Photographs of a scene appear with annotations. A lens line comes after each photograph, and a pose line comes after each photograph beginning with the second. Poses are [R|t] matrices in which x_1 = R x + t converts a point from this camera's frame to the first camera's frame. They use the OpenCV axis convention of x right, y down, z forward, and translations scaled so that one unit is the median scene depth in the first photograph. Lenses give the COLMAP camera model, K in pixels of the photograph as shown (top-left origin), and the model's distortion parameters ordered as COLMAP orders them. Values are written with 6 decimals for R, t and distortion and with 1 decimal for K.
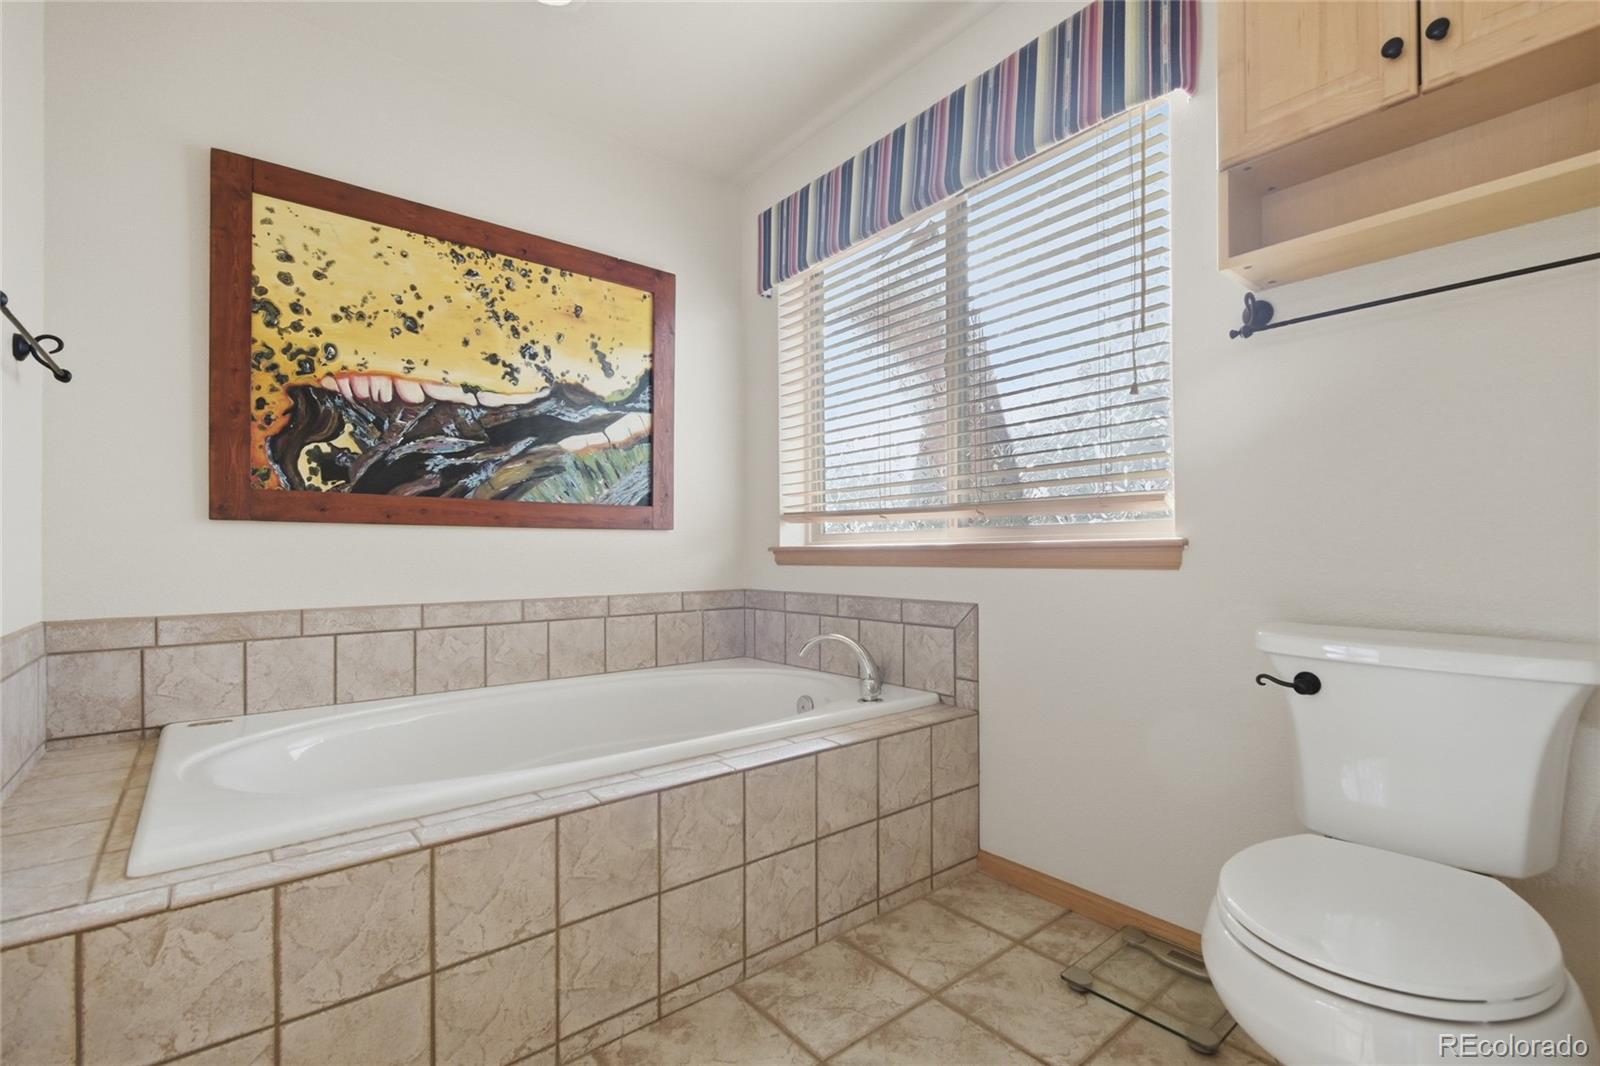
lens RADIAL K [[726.3, 0, 808.3], [0, 726.3, 545.4], [0, 0, 1]] dist [0.010657, -0.007058]
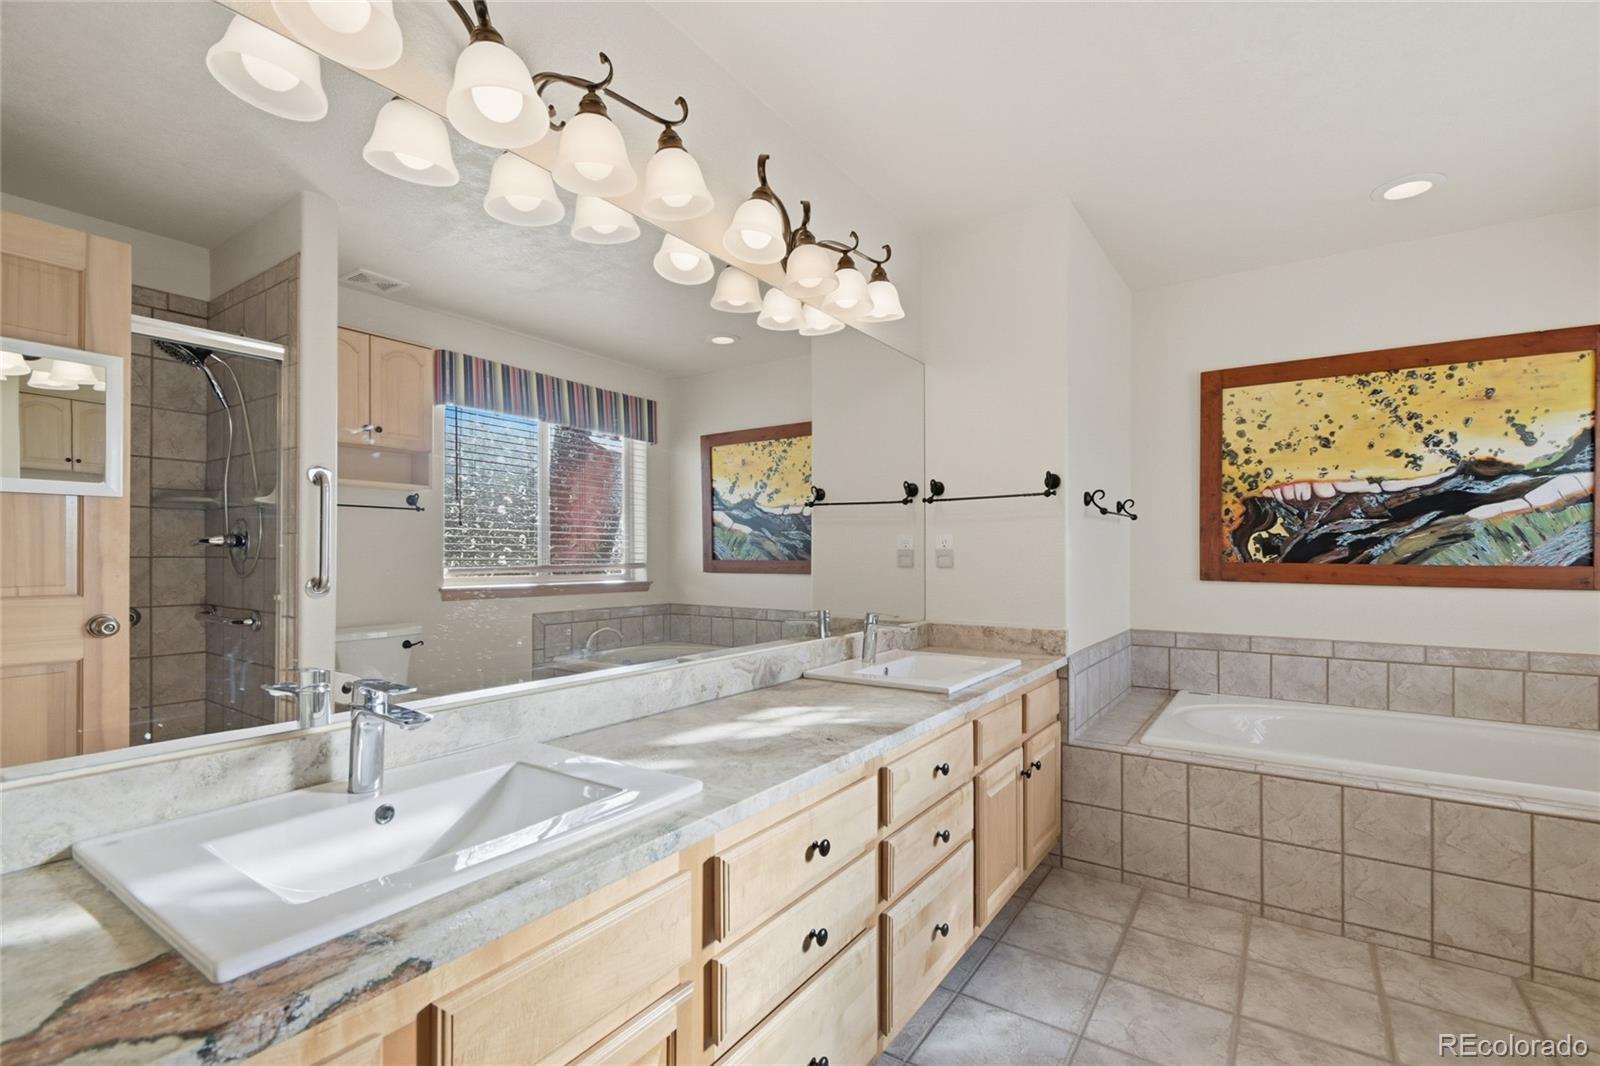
lens RADIAL K [[726.3, 0, 808.3], [0, 726.3, 545.4], [0, 0, 1]] dist [0.010657, -0.007058]
pose [[0.291234, -0.001083, -0.956651, 0.520989], [0.001407, 0.999999, -0.000704, -0.103296], [0.956651, -0.001141, 0.291235, -0.378691]]
